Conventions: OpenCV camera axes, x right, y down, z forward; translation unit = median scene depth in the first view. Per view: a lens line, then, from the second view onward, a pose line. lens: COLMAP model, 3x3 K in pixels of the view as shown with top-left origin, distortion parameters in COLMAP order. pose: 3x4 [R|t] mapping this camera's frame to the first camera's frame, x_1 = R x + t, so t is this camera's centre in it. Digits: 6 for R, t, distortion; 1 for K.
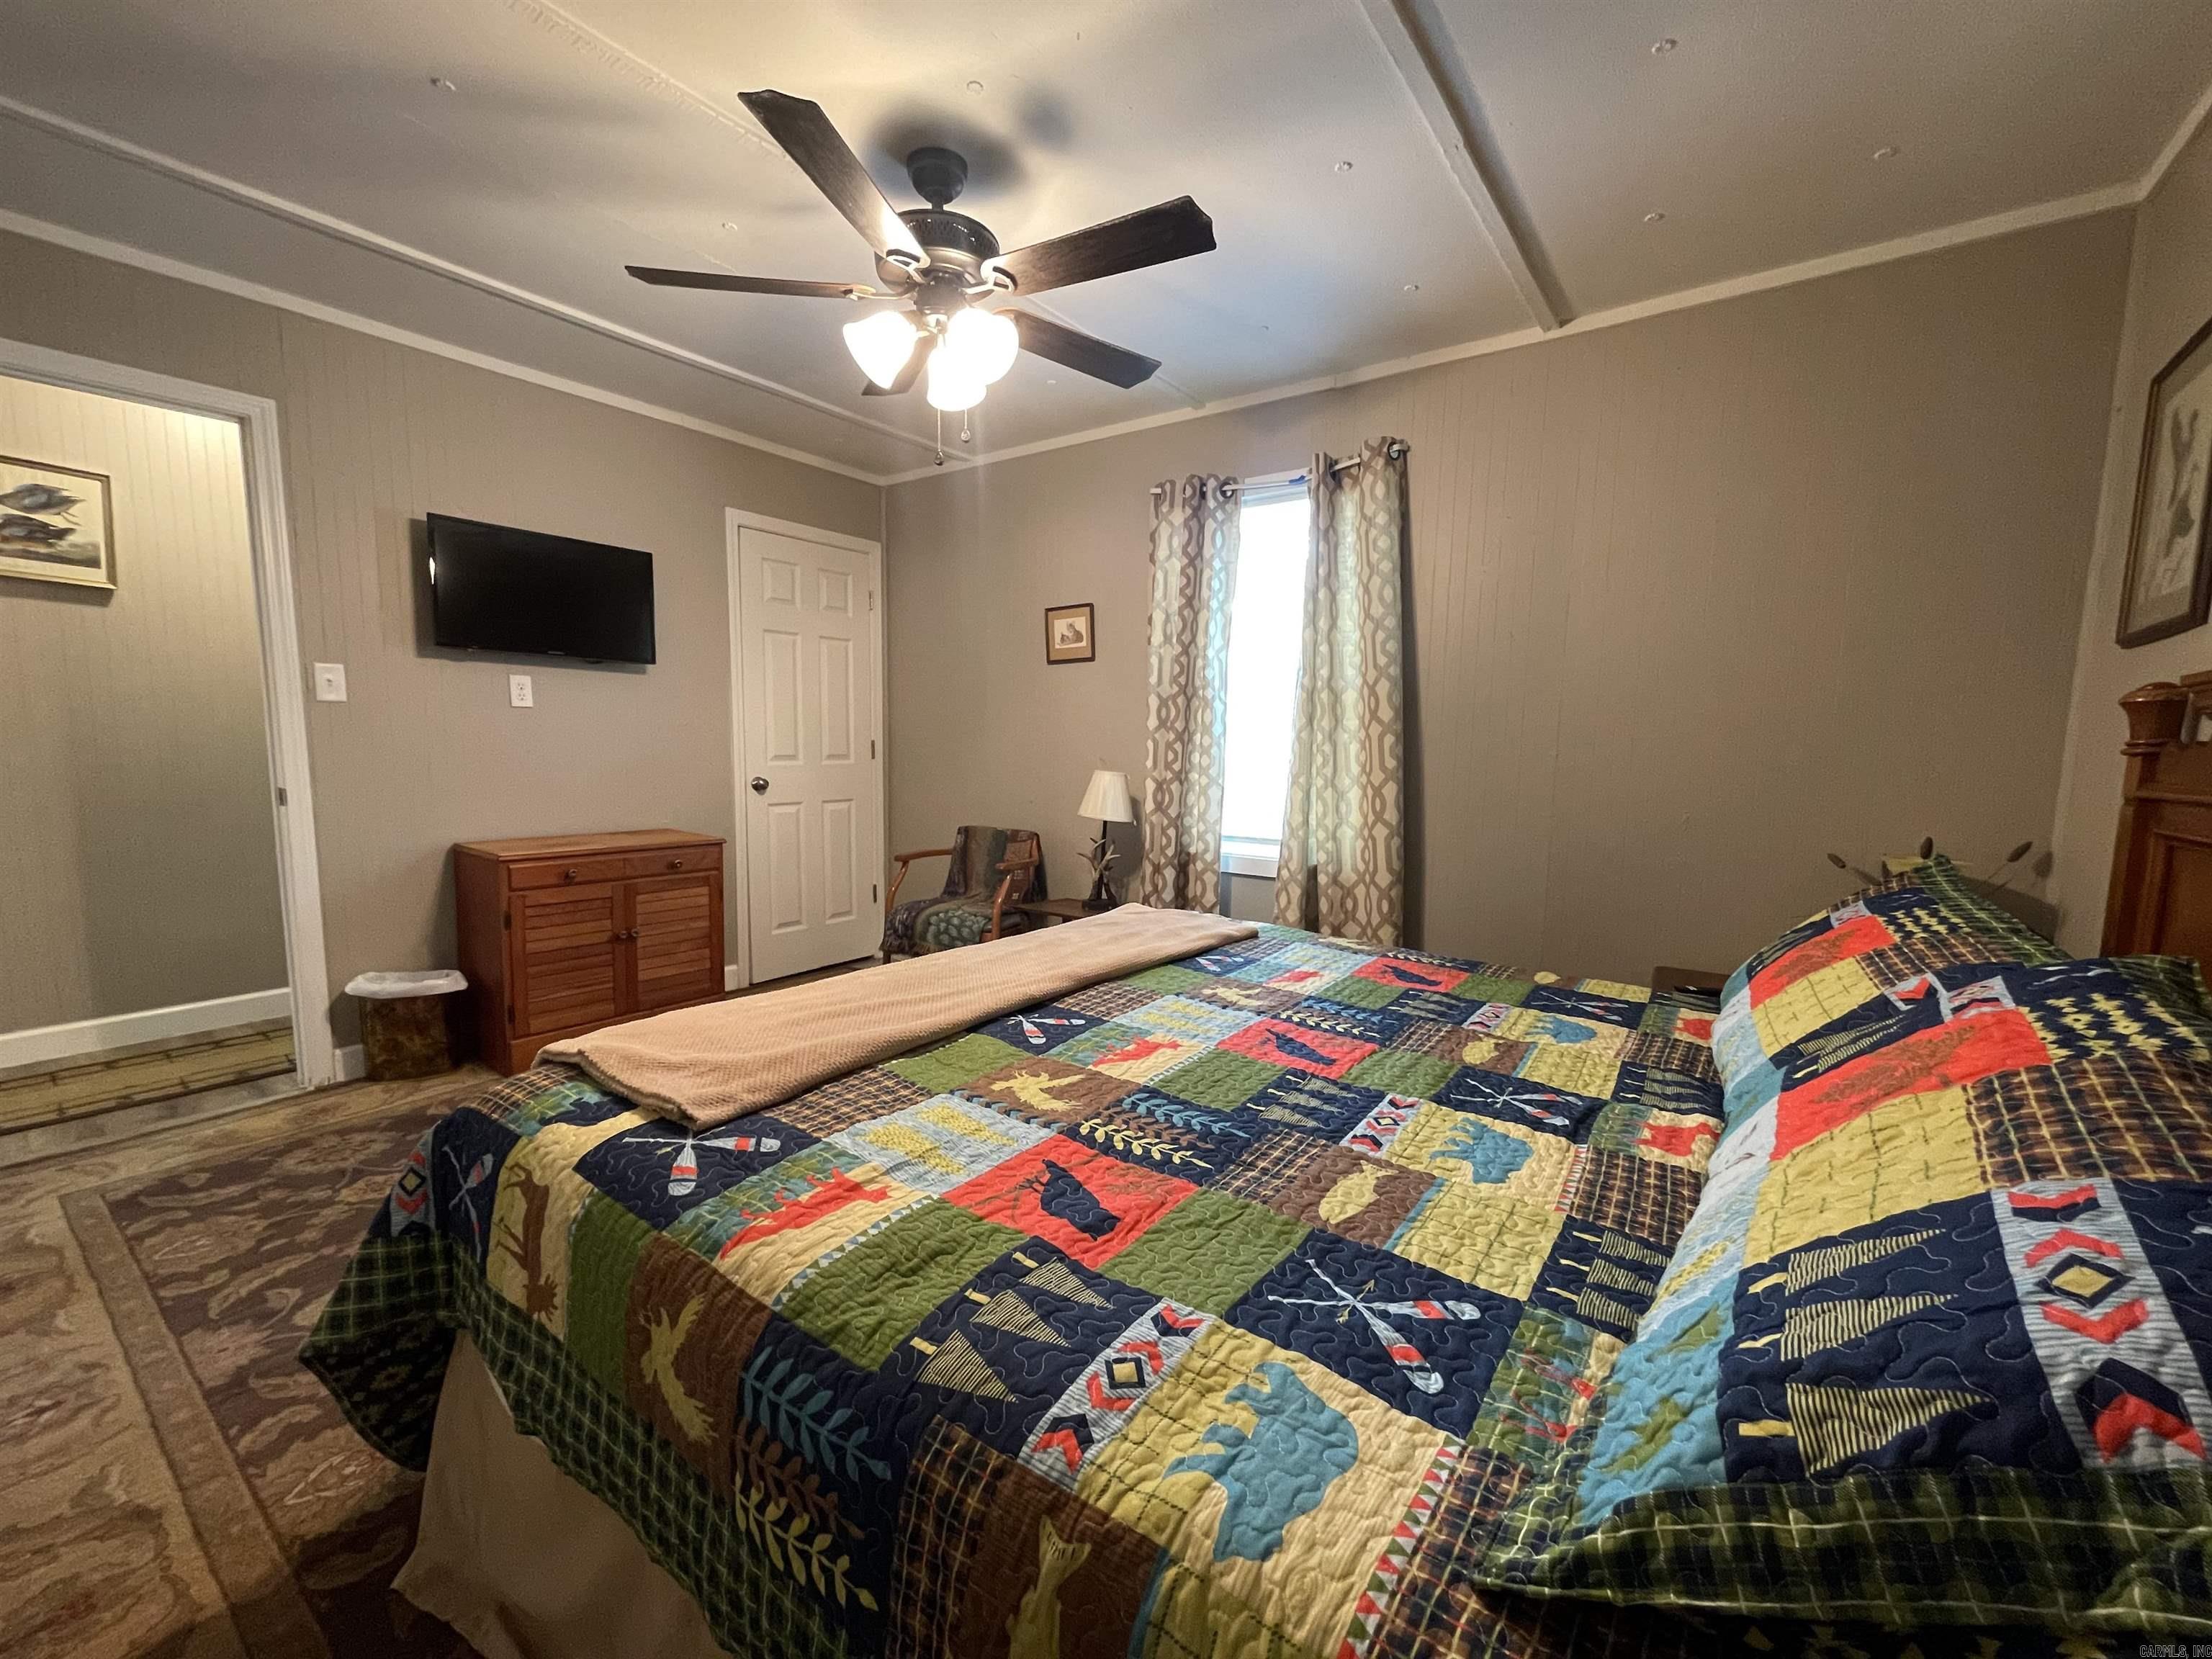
lens RADIAL K [[895.3, 0, 1107.8], [0, 895.3, 832.8], [0, 0, 1]] dist [-0.002256, -0.000335]
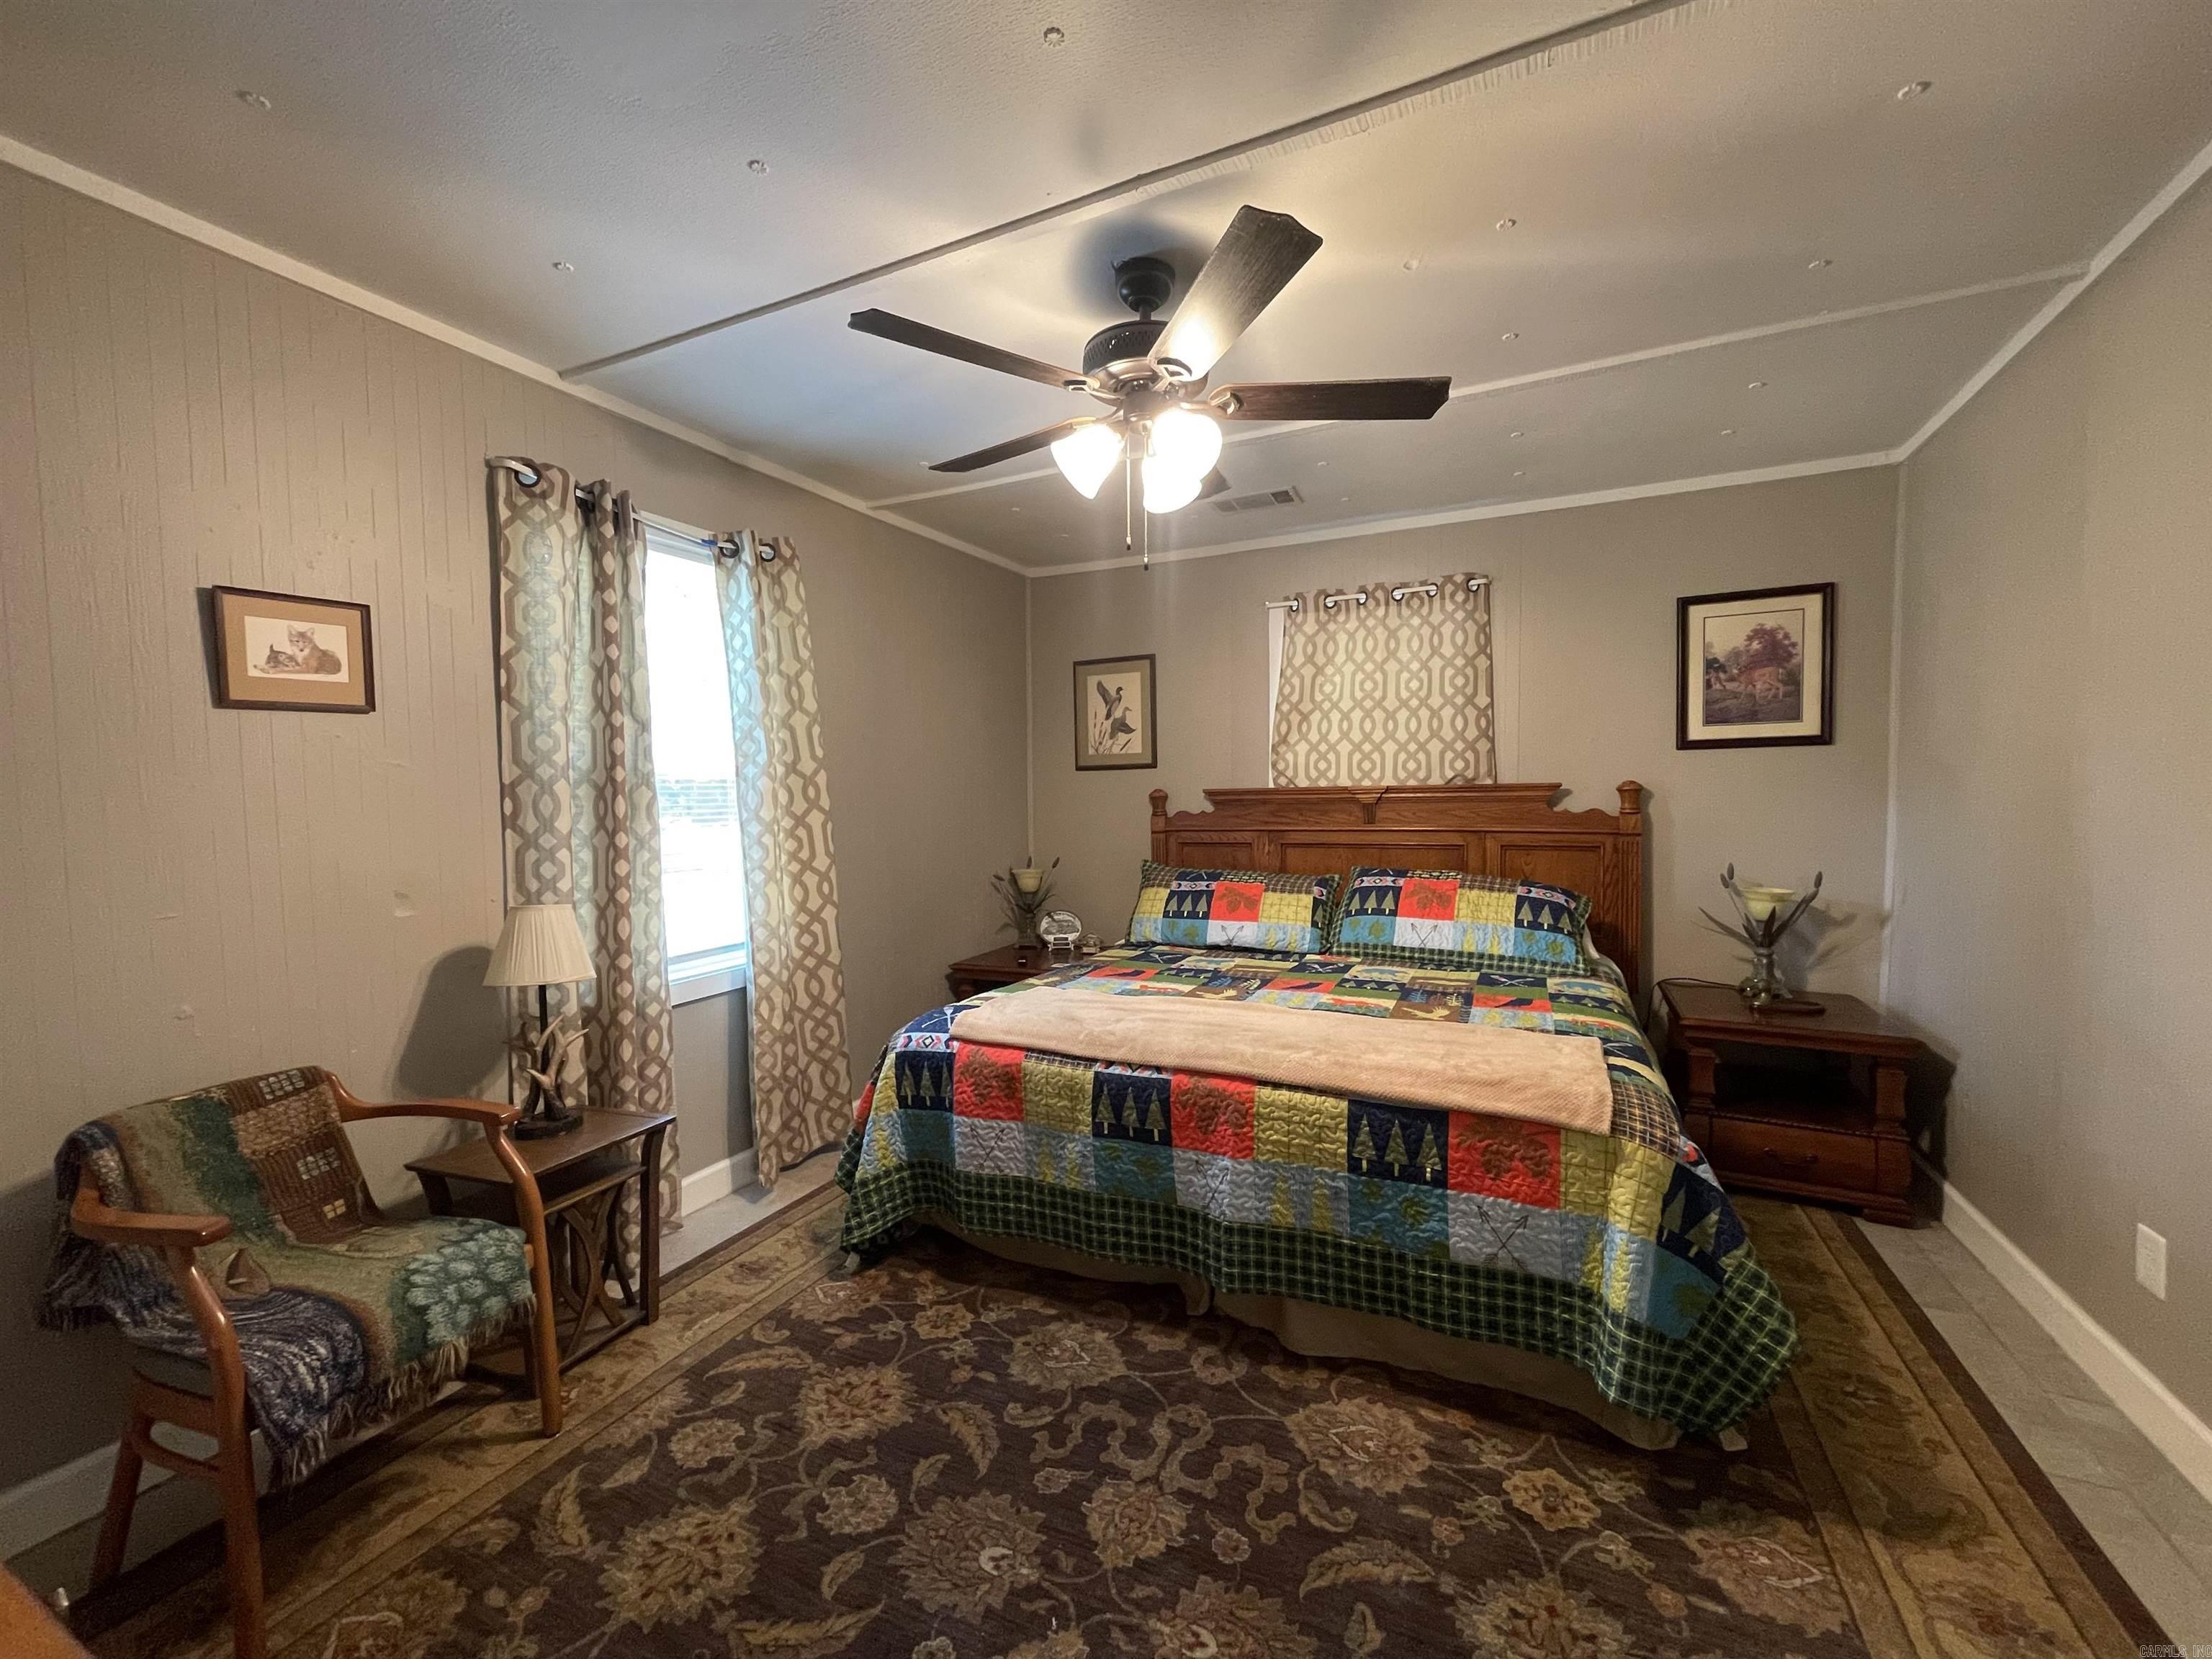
lens RADIAL K [[895.3, 0, 1102.0], [0, 895.3, 830.7], [0, 0, 1]] dist [-0.002256, -0.000335]
pose [[-0.195835, -0.068069, 0.978272, -0.698102], [0.111895, 0.989521, 0.091251, -0.135261], [-0.974232, 0.127334, -0.186166, 0.756387]]
